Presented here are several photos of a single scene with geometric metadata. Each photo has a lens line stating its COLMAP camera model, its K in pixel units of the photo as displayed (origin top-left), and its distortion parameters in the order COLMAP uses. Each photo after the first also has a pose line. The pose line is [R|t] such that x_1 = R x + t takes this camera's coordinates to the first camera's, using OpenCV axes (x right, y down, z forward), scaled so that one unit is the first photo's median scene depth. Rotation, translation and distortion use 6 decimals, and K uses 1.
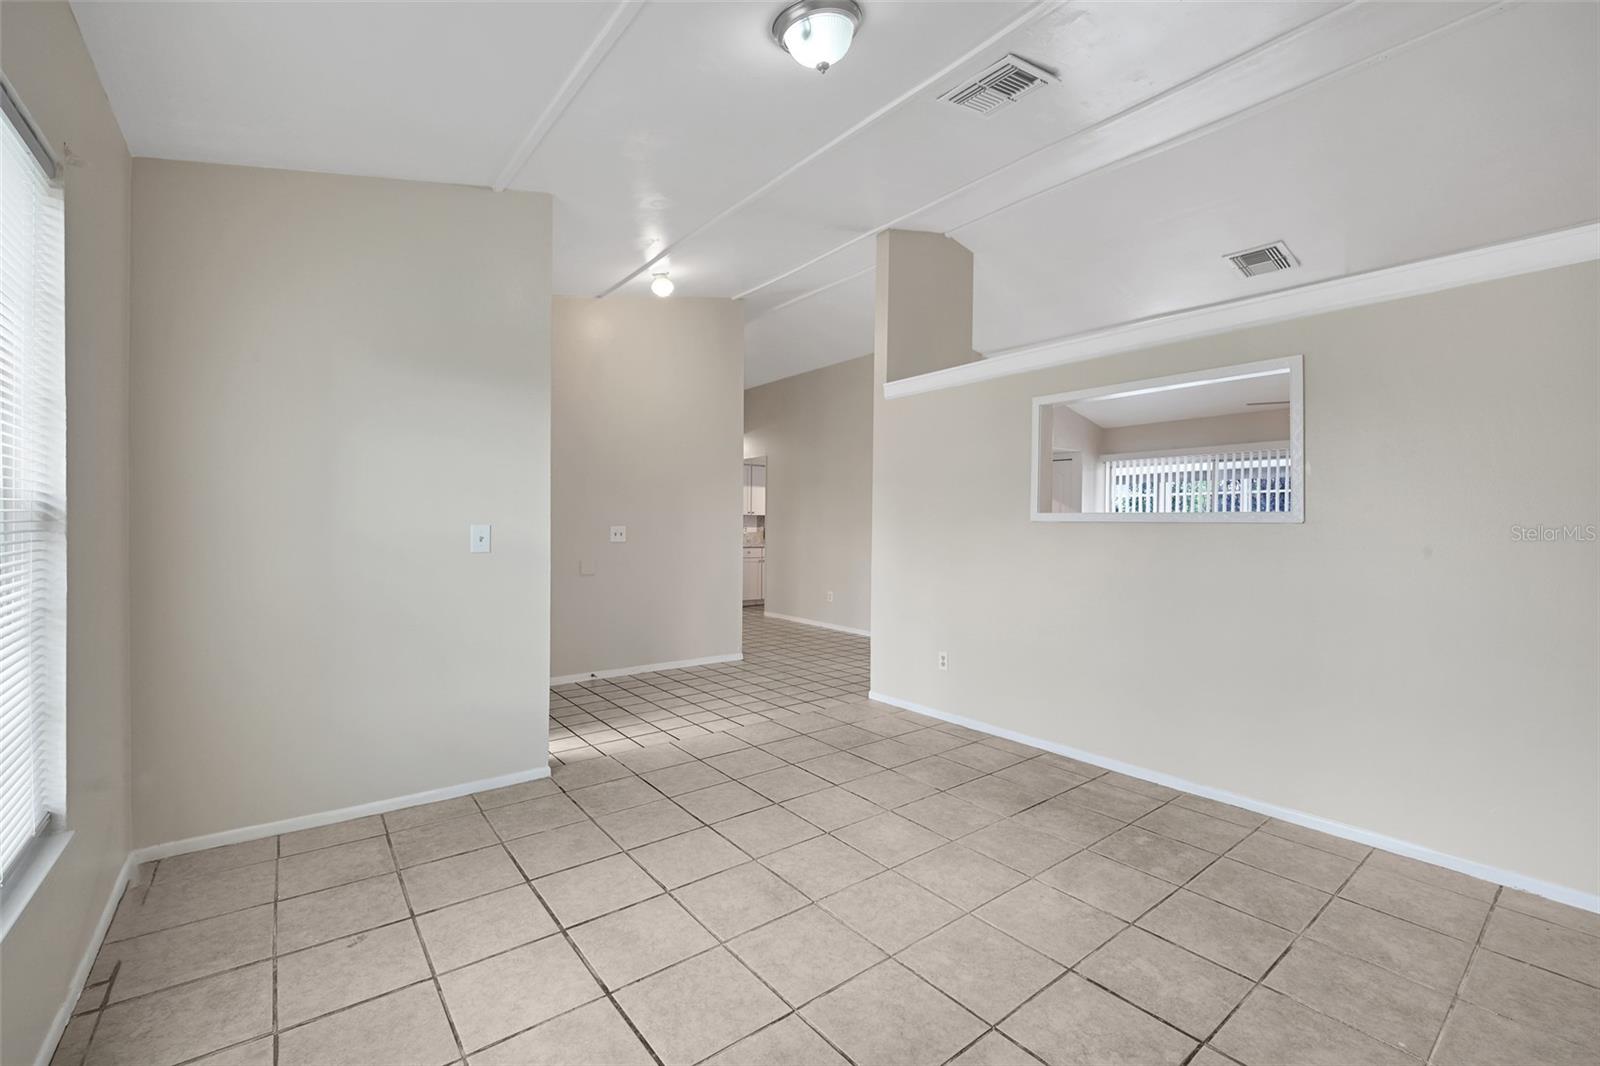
lens RADIAL K [[674.1, 0, 800.0], [0, 674.1, 533.0], [0, 0, 1]] dist [-0.009627, -0.000073]
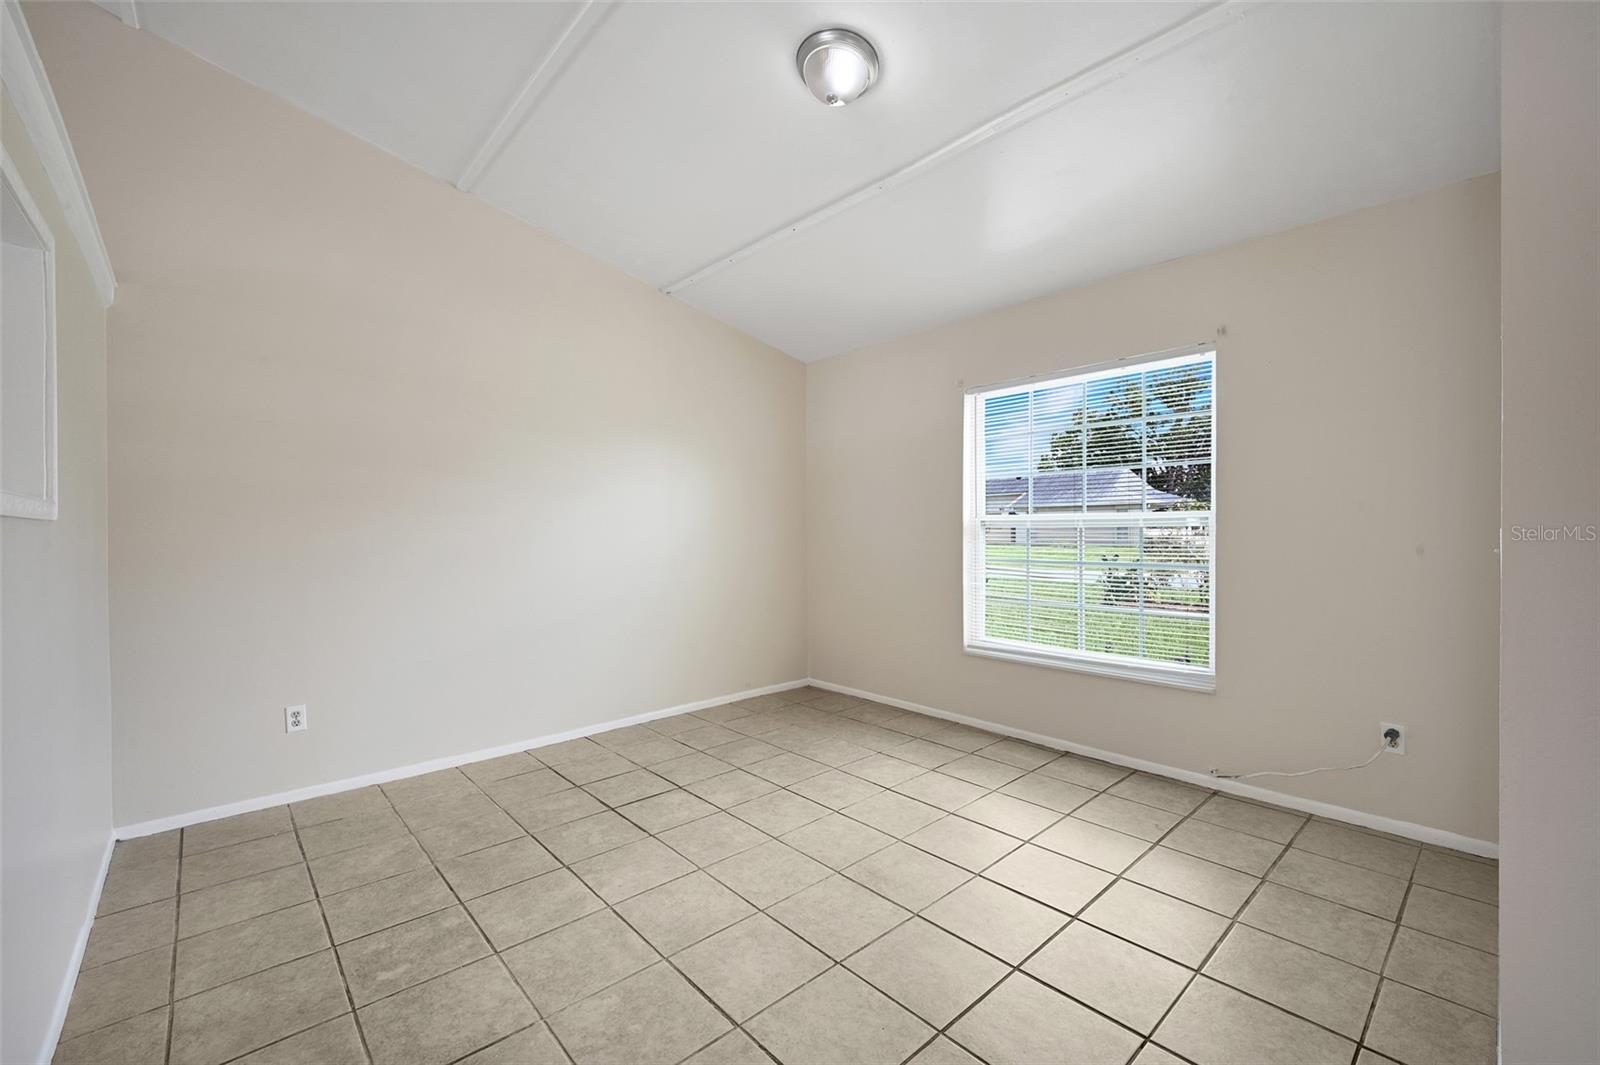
lens RADIAL K [[664.2, 0, 797.8], [0, 664.2, 530.7], [0, 0, 1]] dist [0.010929, -0.008830]
pose [[-0.997376, -0.002452, -0.072355, 0.139528], [-0.003346, 0.999920, 0.012237, -0.016057], [0.072319, 0.012447, -0.997304, 1.744344]]
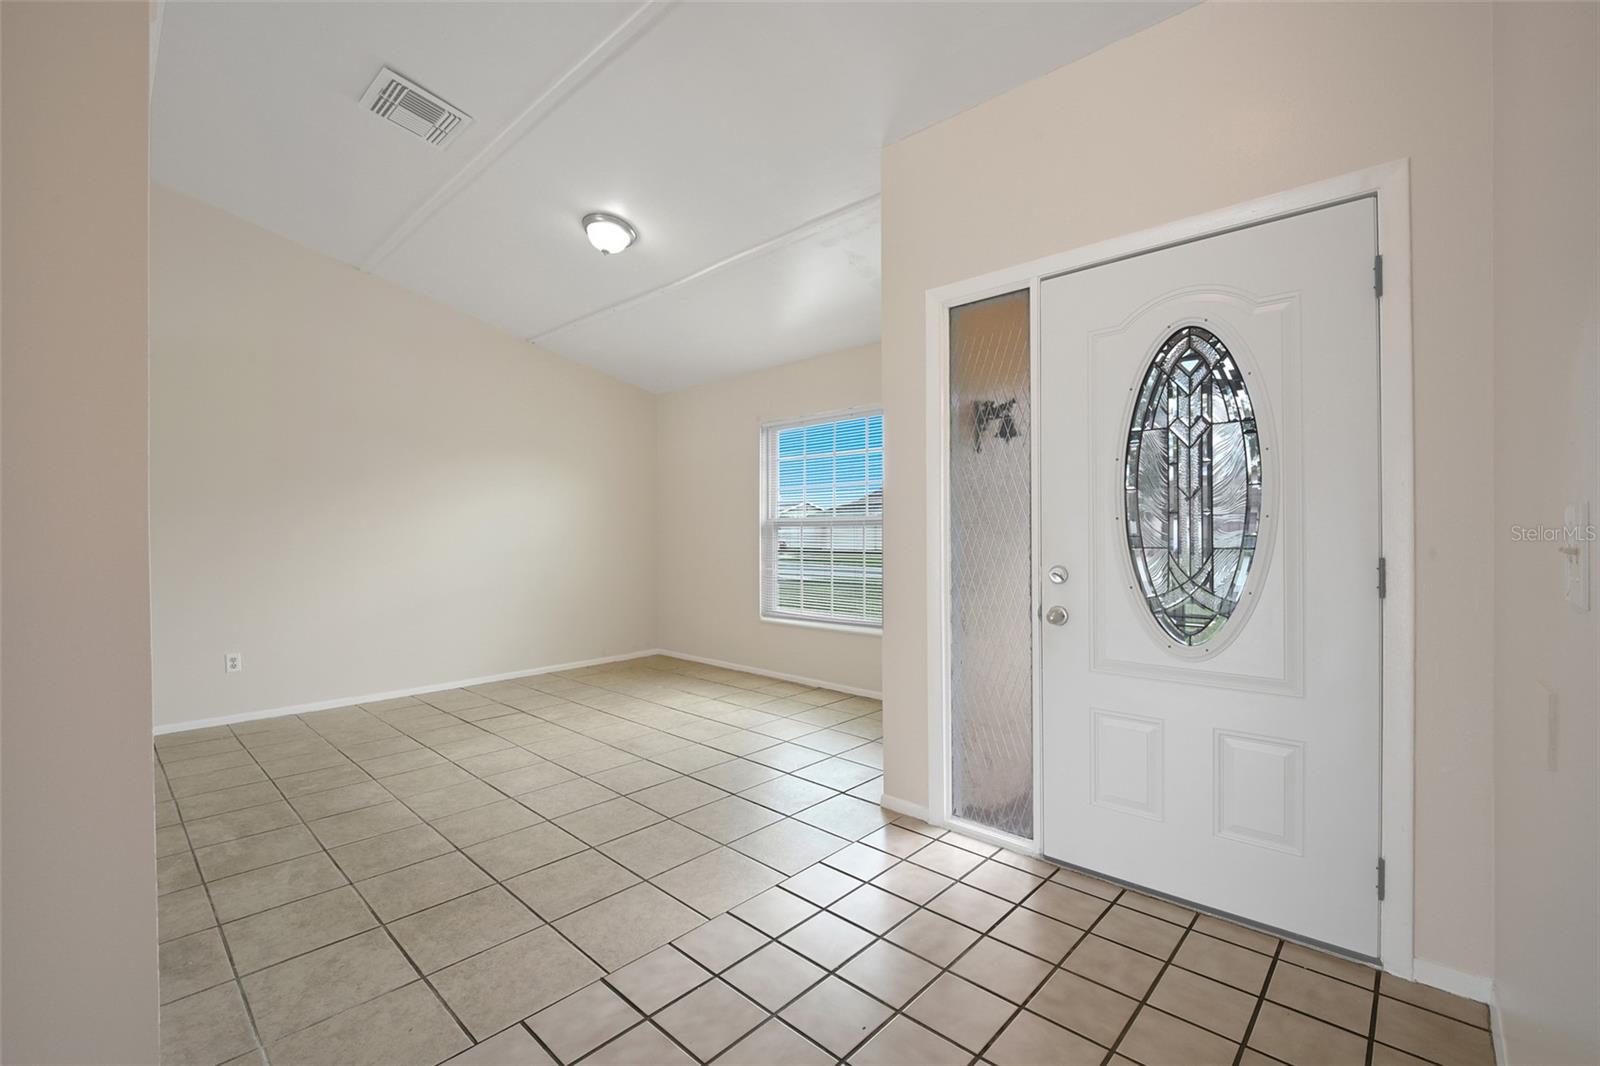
lens RADIAL K [[682.7, 0, 802.8], [0, 682.7, 526.0], [0, 0, 1]] dist [-0.014468, -0.000211]
pose [[-0.986520, -0.005473, -0.163547, -0.150222], [-0.005271, 0.999985, -0.001672, -0.003189], [0.163554, -0.000788, -0.986534, 2.341884]]
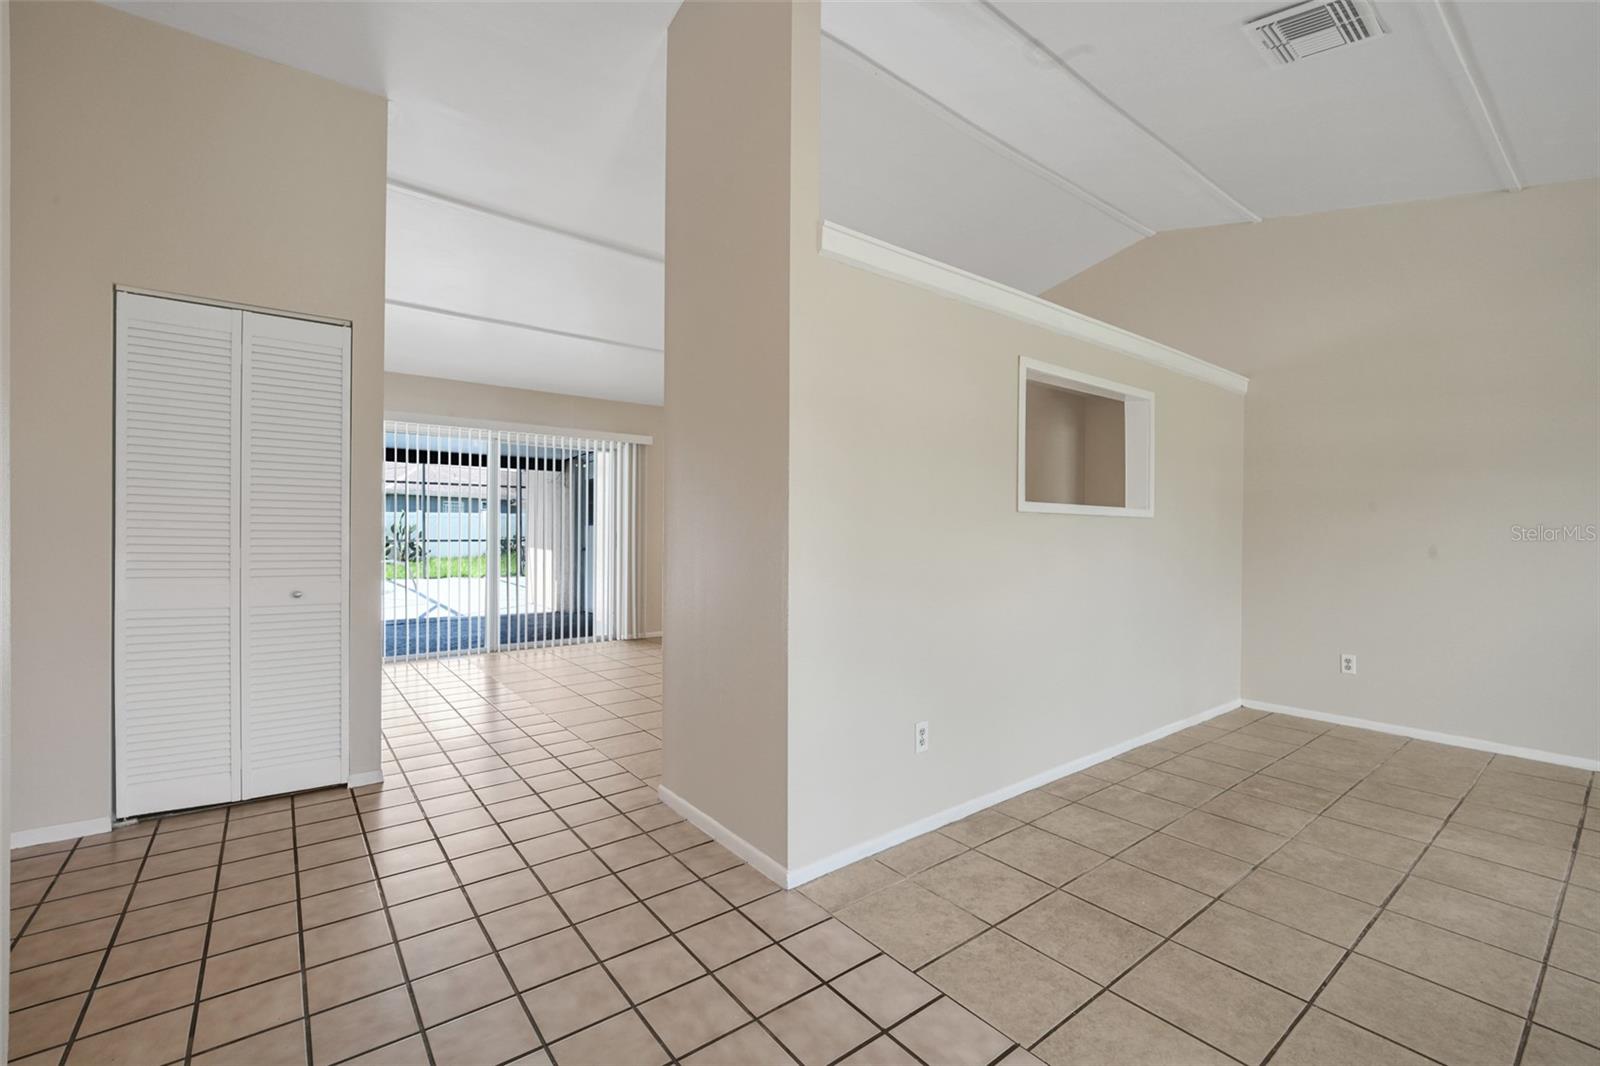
lens RADIAL K [[682.7, 0, 802.8], [0, 682.7, 526.0], [0, 0, 1]] dist [-0.014468, -0.000211]
pose [[-0.005428, -0.005040, 0.999973, -0.660126], [0.000637, 0.999987, 0.005044, -0.007070], [-0.999985, 0.000665, -0.005425, 1.823630]]
